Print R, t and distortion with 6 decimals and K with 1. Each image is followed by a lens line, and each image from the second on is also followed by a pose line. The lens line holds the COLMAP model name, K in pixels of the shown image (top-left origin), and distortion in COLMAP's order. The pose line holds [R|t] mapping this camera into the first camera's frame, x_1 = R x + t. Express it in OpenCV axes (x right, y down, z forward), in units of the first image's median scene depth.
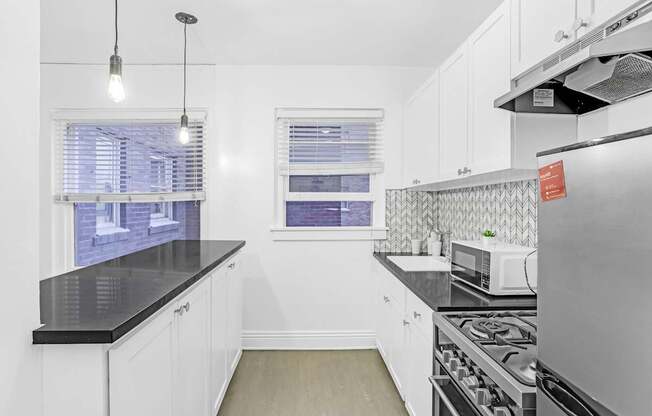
lens RADIAL K [[321.3, 0, 302.9], [0, 321.3, 204.2], [0, 0, 1]] dist [-0.002894, 0.000060]
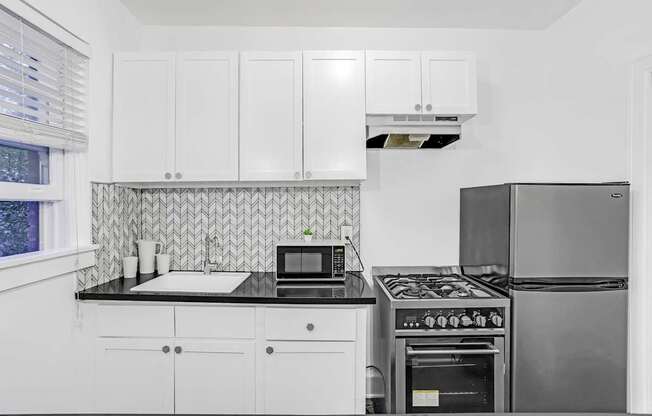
lens RADIAL K [[321.3, 0, 302.9], [0, 321.3, 204.2], [0, 0, 1]] dist [-0.002894, 0.000060]
pose [[0.007603, -0.003426, 0.999965, -0.334928], [0.001056, 0.999994, 0.003418, -0.006389], [-0.999971, 0.001030, 0.007606, 0.605821]]
